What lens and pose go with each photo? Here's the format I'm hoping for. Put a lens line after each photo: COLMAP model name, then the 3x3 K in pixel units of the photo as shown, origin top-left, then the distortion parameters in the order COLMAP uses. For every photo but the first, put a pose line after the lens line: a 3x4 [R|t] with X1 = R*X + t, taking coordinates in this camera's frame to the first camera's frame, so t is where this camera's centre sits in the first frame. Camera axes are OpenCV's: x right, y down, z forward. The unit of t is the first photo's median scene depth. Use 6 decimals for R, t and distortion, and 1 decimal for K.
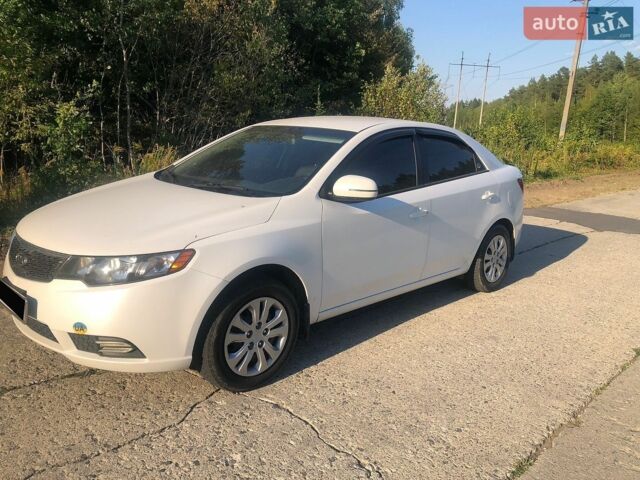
lens RADIAL K [[503.6, 0, 317.7], [0, 503.6, 238.8], [0, 0, 1]] dist [0.022266, -0.010748]
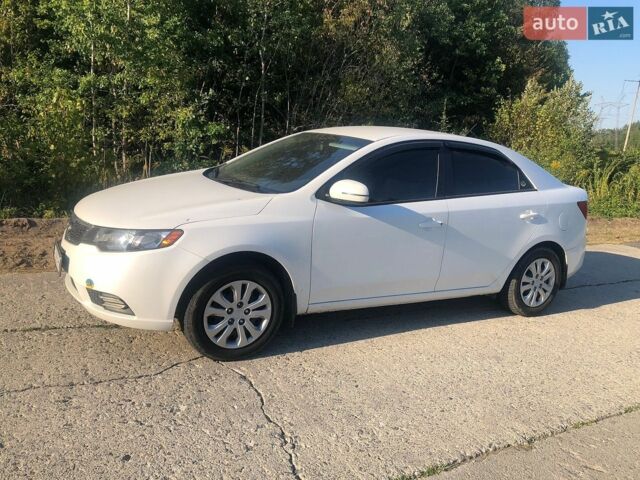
lens RADIAL K [[503.6, 0, 320.1], [0, 503.6, 240.3], [0, 0, 1]] dist [0.022266, -0.010748]
pose [[0.961027, 0.099862, -0.257787, 0.211074], [-0.105334, 0.994409, -0.007468, 0.011368], [0.255600, 0.034330, 0.966173, -0.031879]]
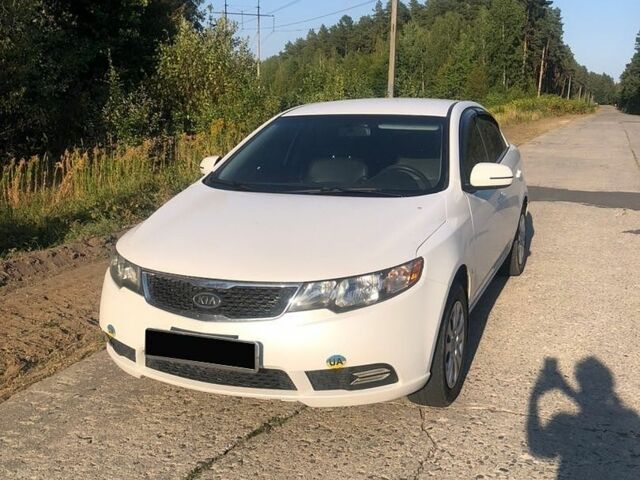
lens RADIAL K [[682.2, 0, 320.6], [0, 682.2, 239.9], [0, 0, 1]] dist [0.007944, 0.000000]
pose [[0.921654, -0.128586, 0.366086, -0.498746], [0.132596, 0.991067, 0.014285, -0.029758], [-0.364653, 0.035376, 0.930471, -0.055424]]
